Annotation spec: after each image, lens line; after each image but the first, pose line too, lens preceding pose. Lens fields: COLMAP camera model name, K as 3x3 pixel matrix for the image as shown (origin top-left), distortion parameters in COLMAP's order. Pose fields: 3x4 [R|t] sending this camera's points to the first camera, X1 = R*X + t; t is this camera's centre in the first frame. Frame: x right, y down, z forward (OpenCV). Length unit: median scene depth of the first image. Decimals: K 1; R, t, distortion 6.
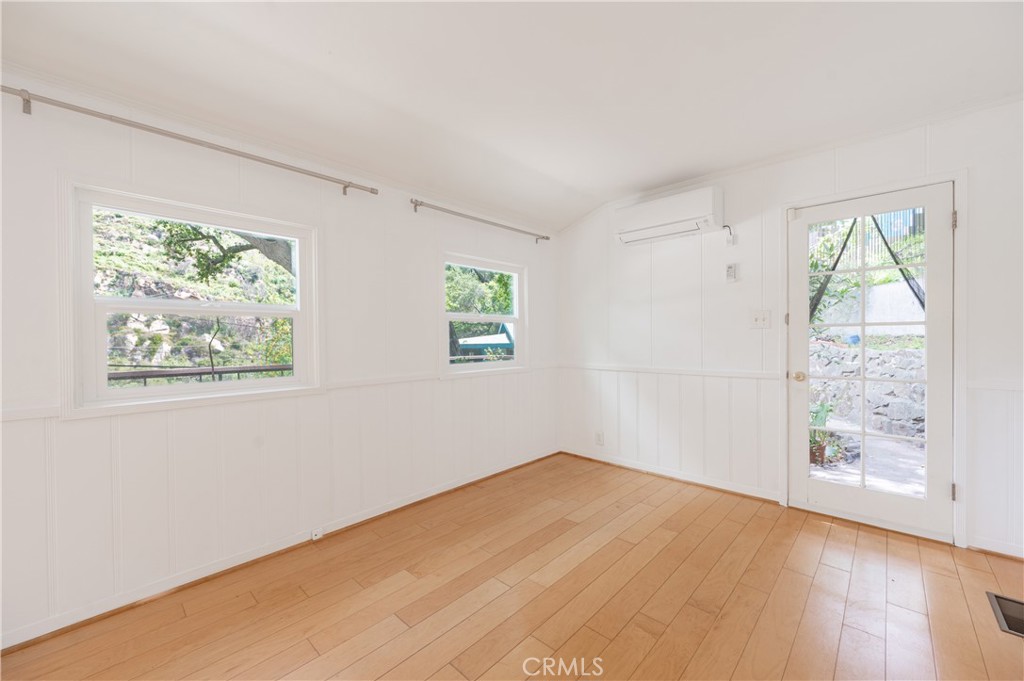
lens RADIAL K [[400.5, 0, 512.0], [0, 400.5, 340.5], [0, 0, 1]] dist [-0.000155, -0.000106]
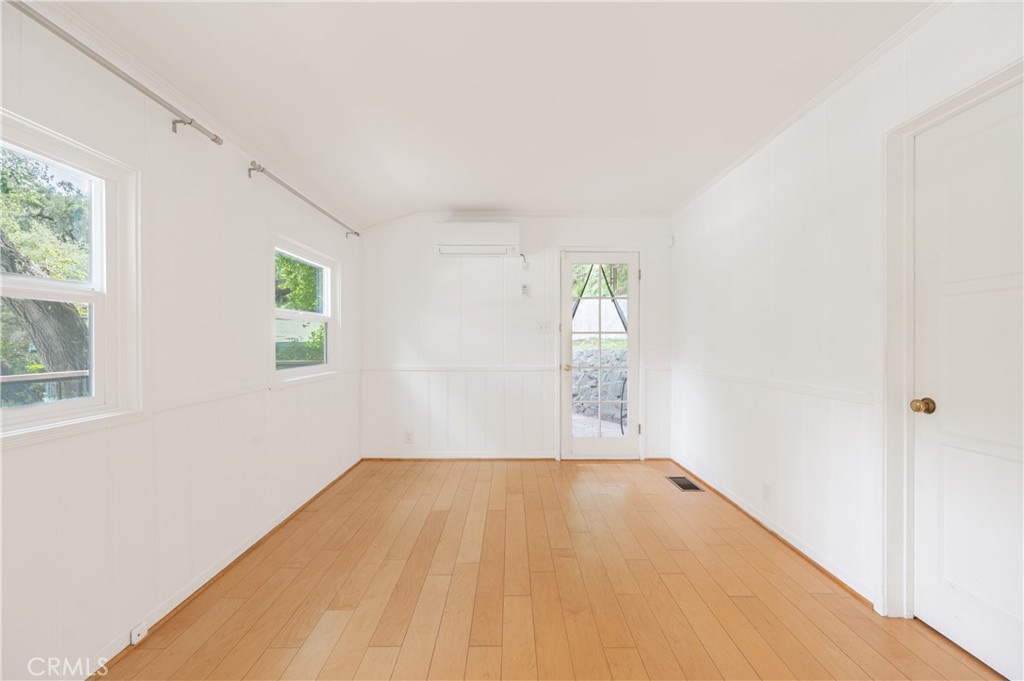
lens RADIAL K [[405.9, 0, 512.0], [0, 405.9, 340.5], [0, 0, 1]] dist [-0.000581, -0.000127]
pose [[0.724503, 0.007075, 0.689235, -0.647880], [-0.002224, 0.999966, -0.007927, 0.005068], [-0.689268, 0.004211, 0.724494, 0.112759]]
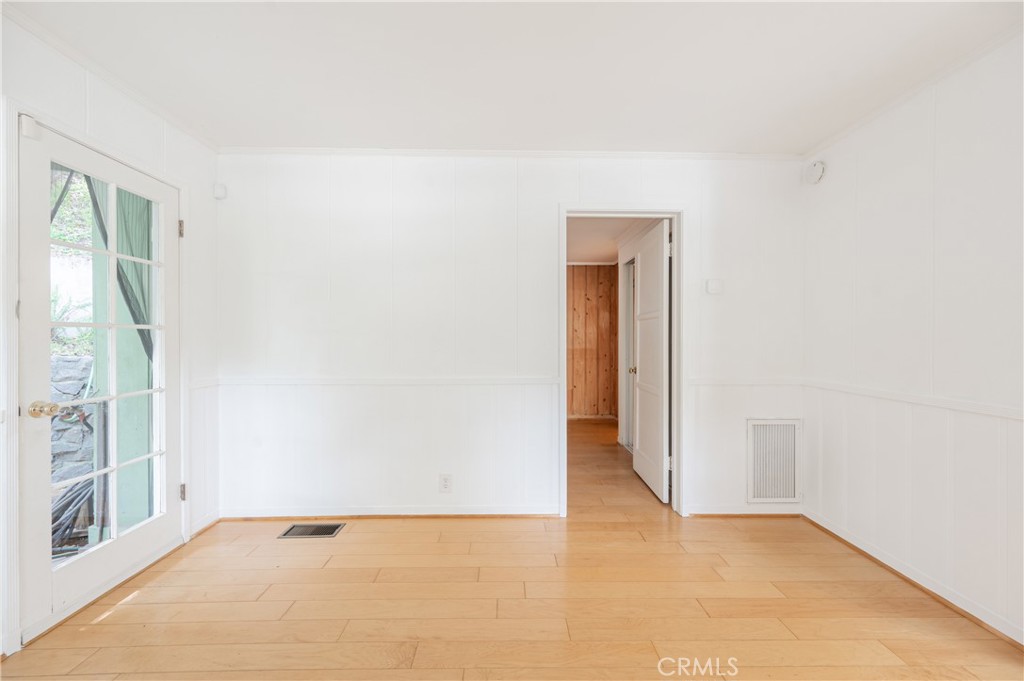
lens RADIAL K [[401.5, 0, 512.0], [0, 401.5, 340.5], [0, 0, 1]] dist [-0.001026, -0.000265]
pose [[-0.702807, 0.003842, 0.711370, -0.278547], [0.006103, 0.999981, 0.000630, -0.009834], [-0.711354, 0.004784, -0.702817, 1.362549]]
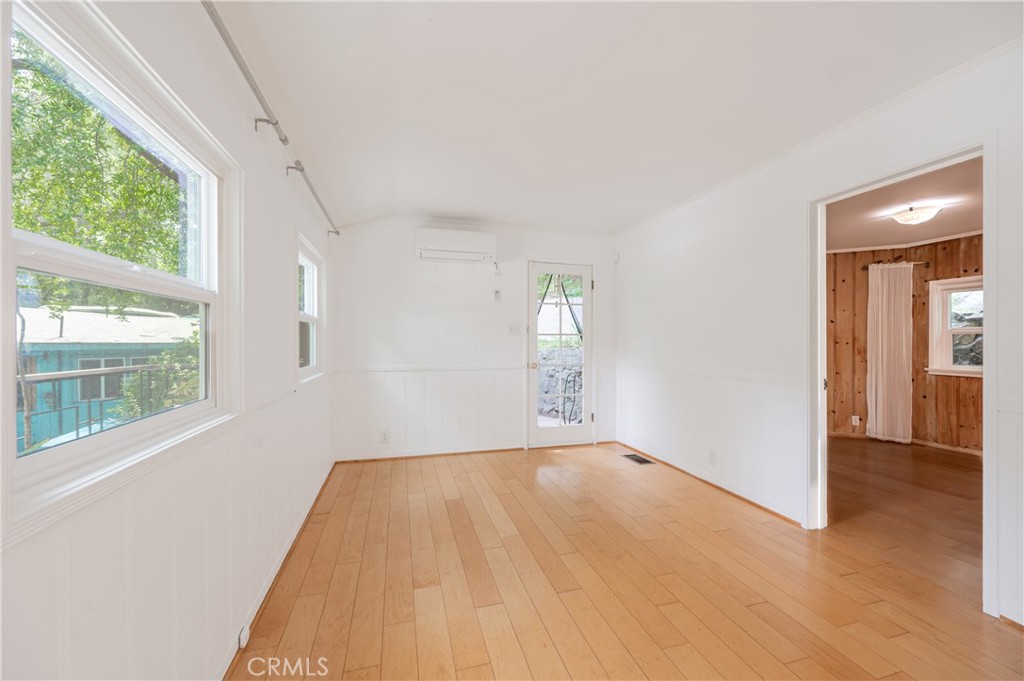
lens RADIAL K [[401.5, 0, 512.0], [0, 401.5, 340.5], [0, 0, 1]] dist [-0.001026, -0.000265]
pose [[0.511950, 0.009386, 0.858964, -1.064144], [-0.001046, 0.999946, -0.010303, 0.006657], [-0.859015, 0.004376, 0.511932, 0.365778]]
